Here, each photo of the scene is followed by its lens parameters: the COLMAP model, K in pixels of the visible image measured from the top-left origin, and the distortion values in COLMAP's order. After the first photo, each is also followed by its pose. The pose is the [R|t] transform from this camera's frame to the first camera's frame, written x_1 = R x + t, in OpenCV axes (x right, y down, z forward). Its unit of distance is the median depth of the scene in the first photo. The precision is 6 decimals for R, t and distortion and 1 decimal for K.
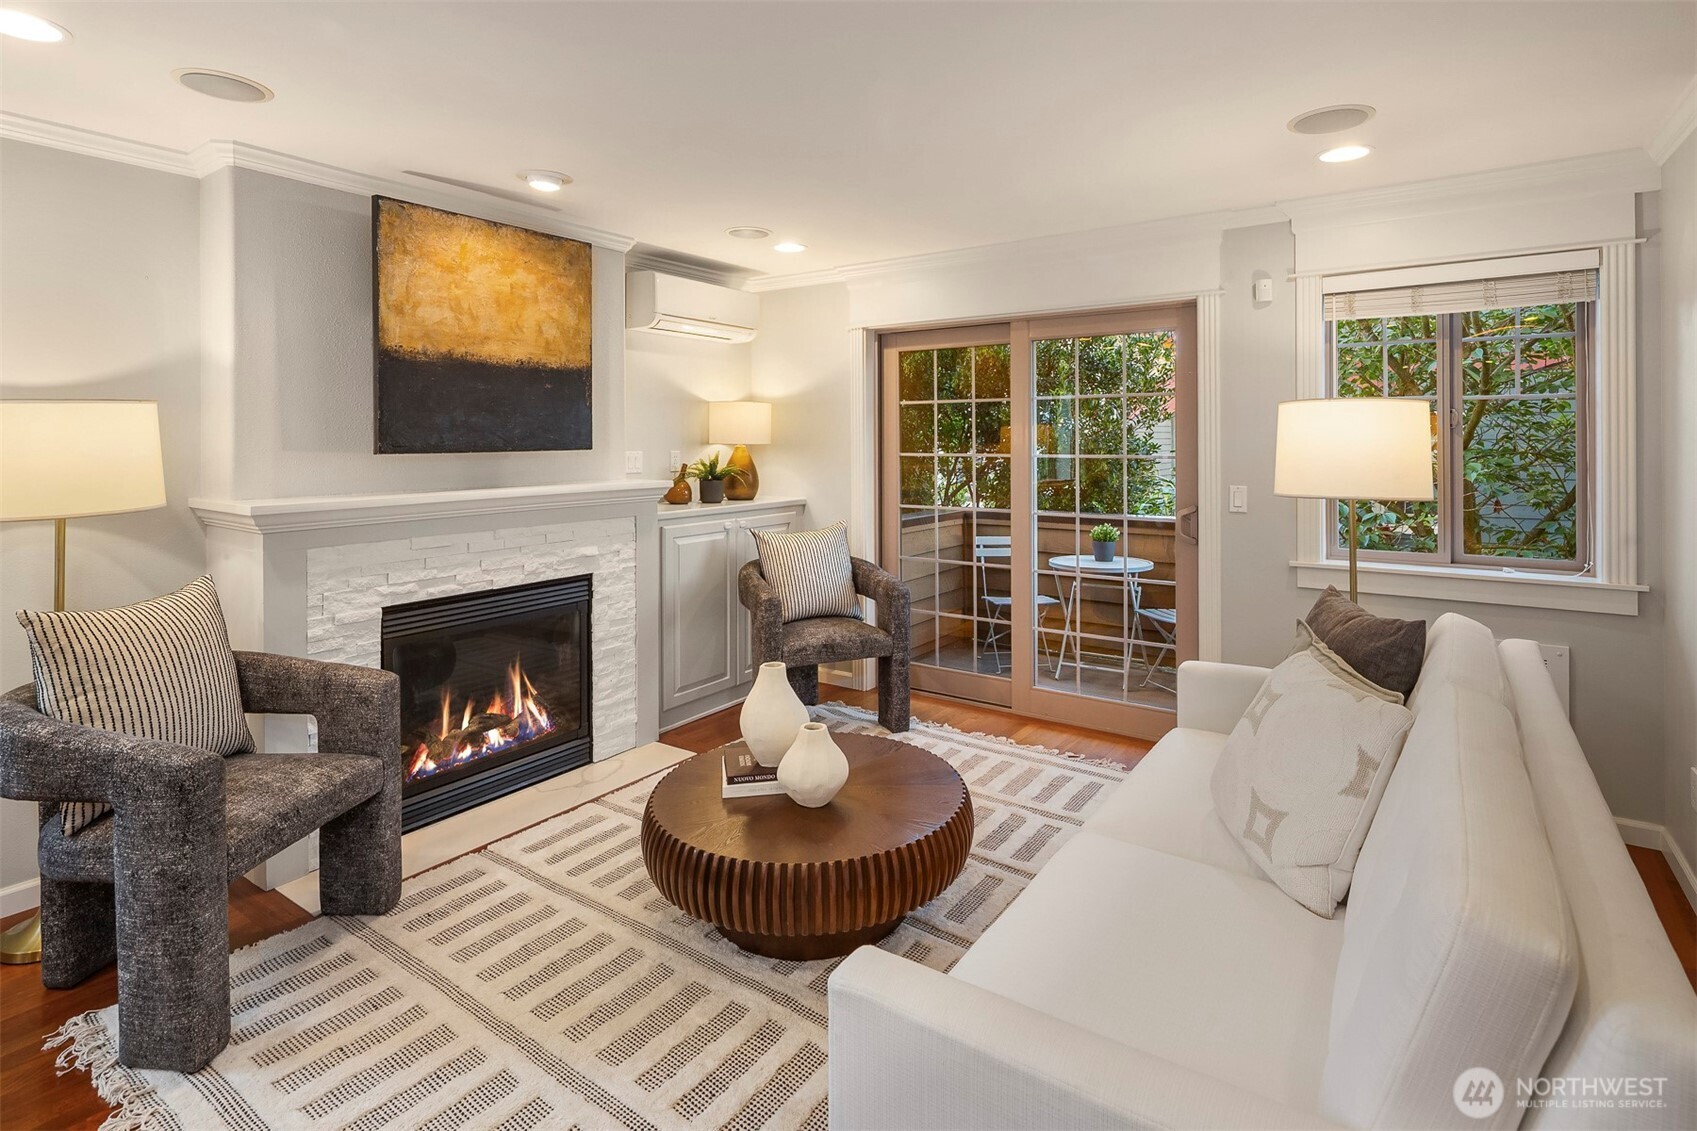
lens RADIAL K [[834.4, 0, 868.5], [0, 834.4, 437.2], [0, 0, 1]] dist [0.001016, 0.000022]
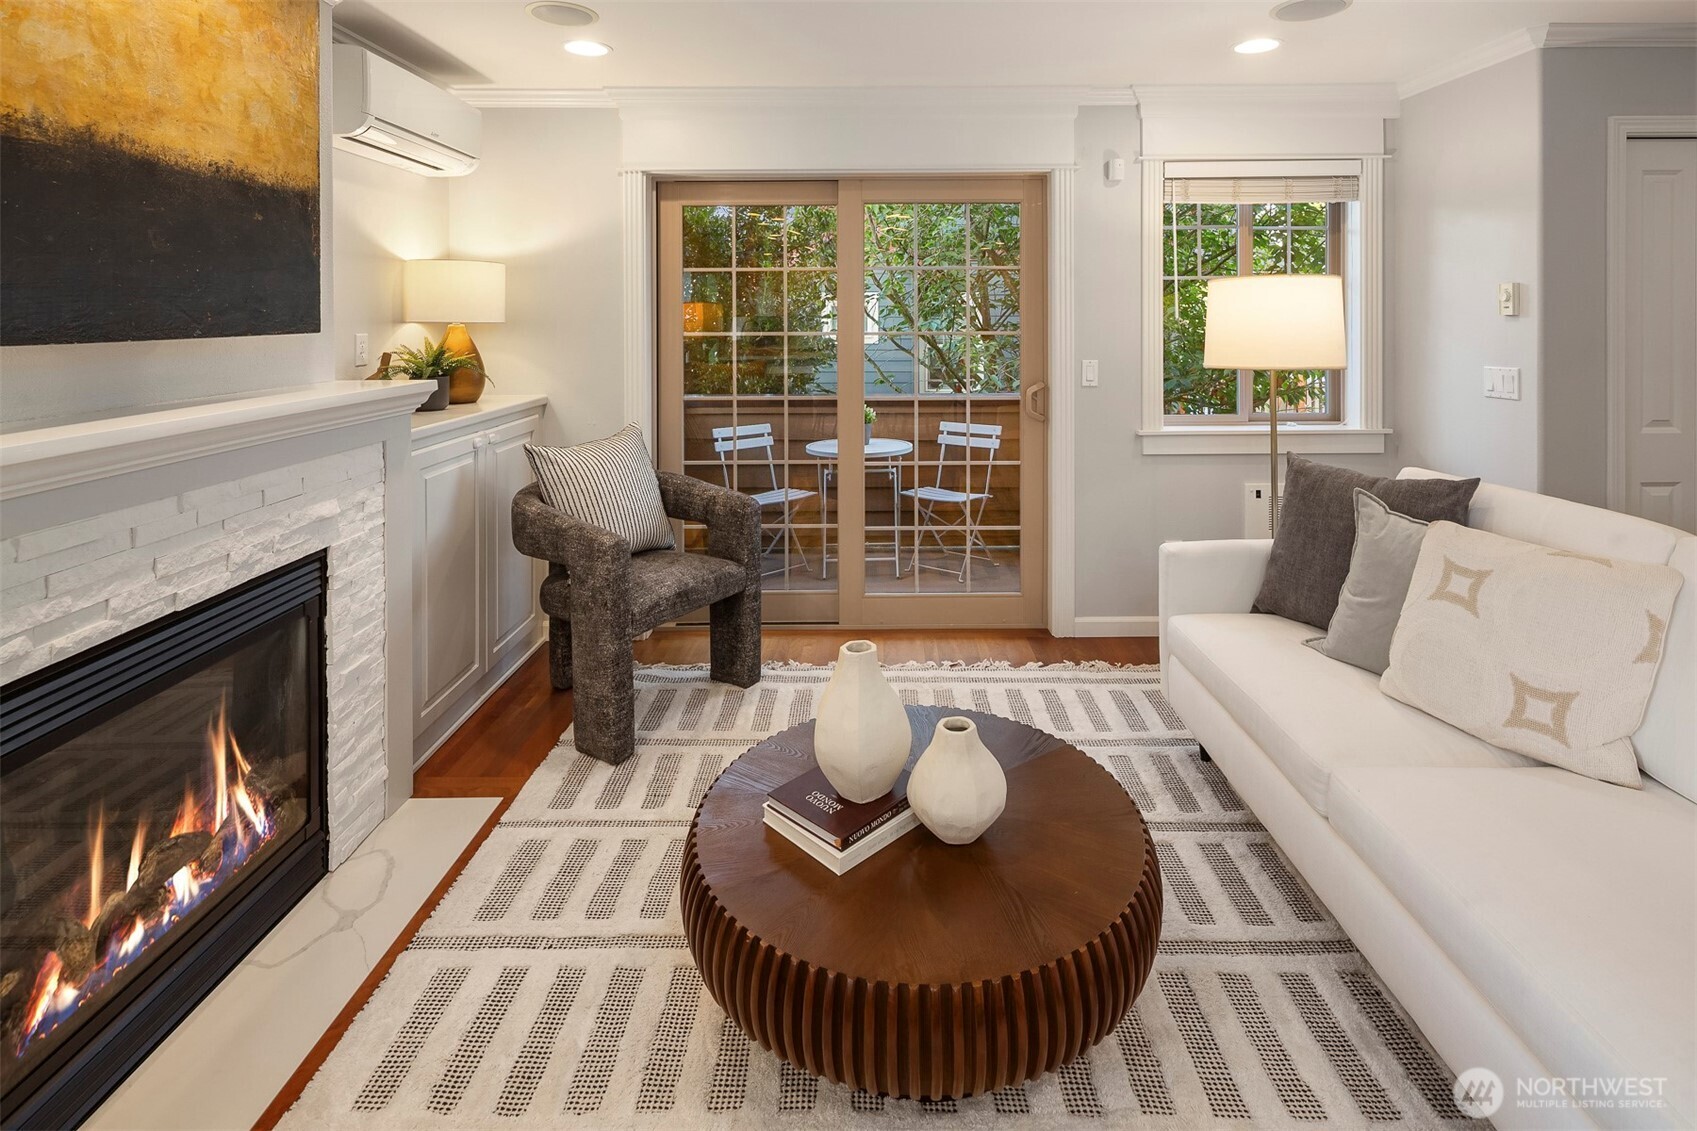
lens RADIAL K [[837.6, 0, 868.9], [0, 837.6, 318.0], [0, 0, 1]] dist [-0.001038, -0.001127]
pose [[0.825526, -0.002812, 0.564357, -0.354319], [0.000800, 0.999992, 0.003812, 0.002858], [-0.564363, -0.002696, 0.825522, 0.316044]]
